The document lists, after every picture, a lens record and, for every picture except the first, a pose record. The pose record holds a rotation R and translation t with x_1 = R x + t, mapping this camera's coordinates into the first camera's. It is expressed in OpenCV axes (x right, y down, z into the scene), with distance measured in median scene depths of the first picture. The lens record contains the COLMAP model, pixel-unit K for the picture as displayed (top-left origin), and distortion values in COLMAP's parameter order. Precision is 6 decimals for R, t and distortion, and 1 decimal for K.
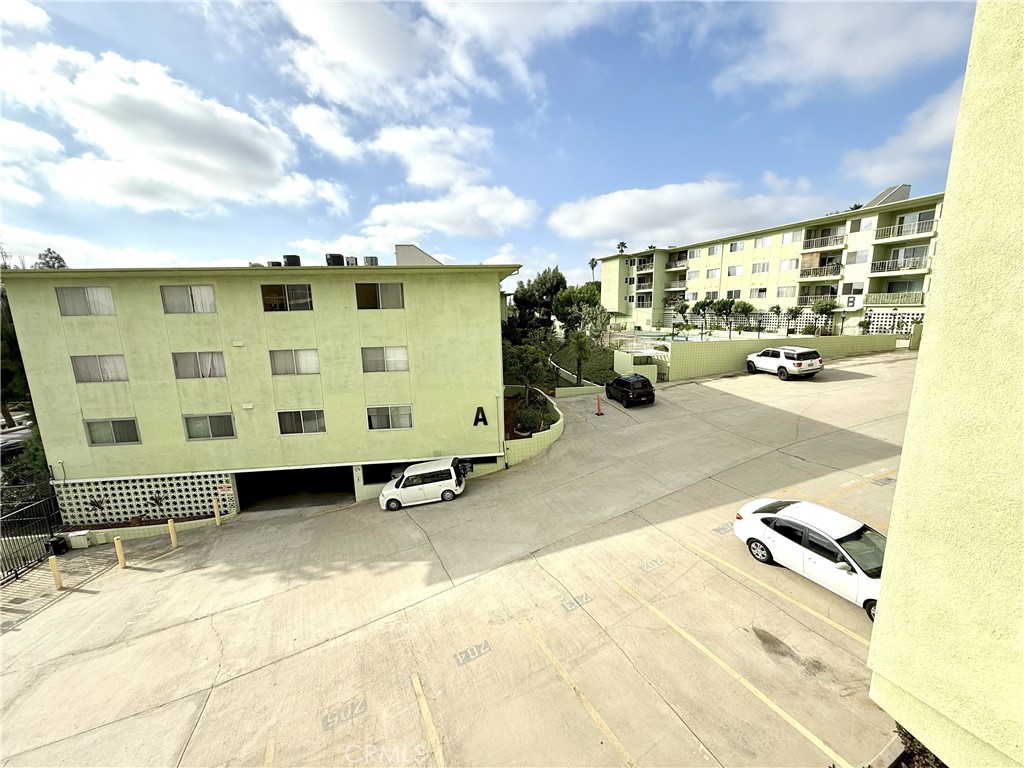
lens RADIAL K [[407.7, 0, 509.5], [0, 407.7, 385.2], [0, 0, 1]] dist [-0.001126, -0.000329]
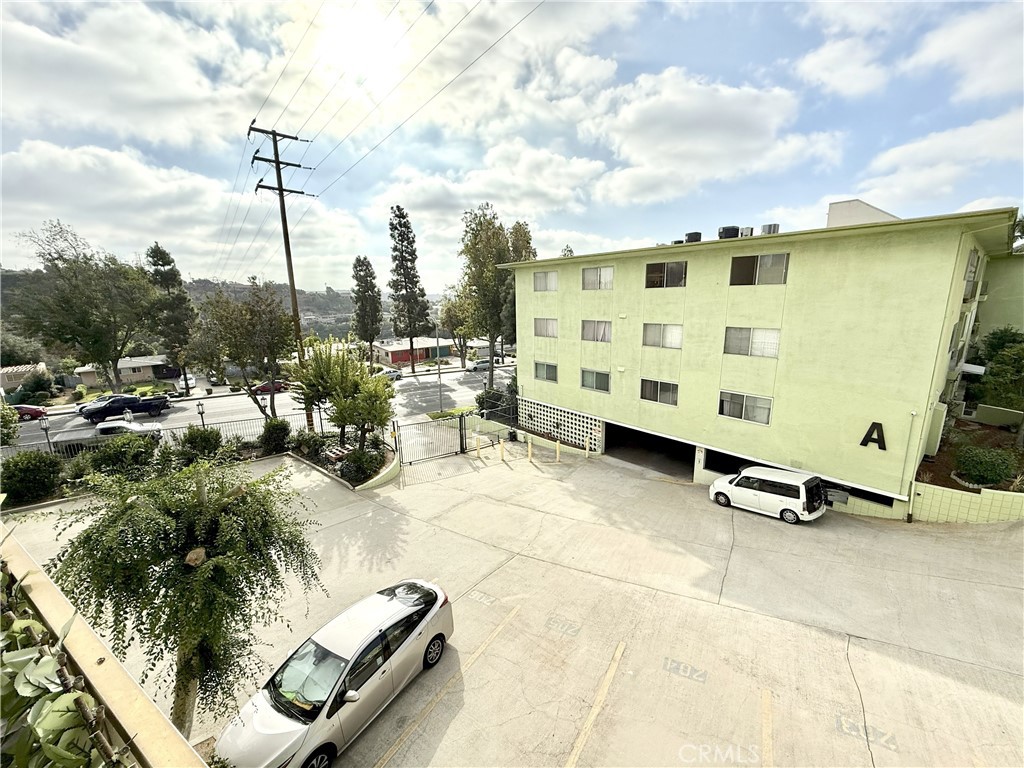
lens RADIAL K [[407.7, 0, 509.5], [0, 407.7, 385.2], [0, 0, 1]] dist [-0.001126, -0.000329]
pose [[0.546670, 0.191278, -0.815208, 0.152962], [-0.143395, 0.980563, 0.133917, -0.014670], [0.824979, 0.043688, 0.563473, 0.067904]]
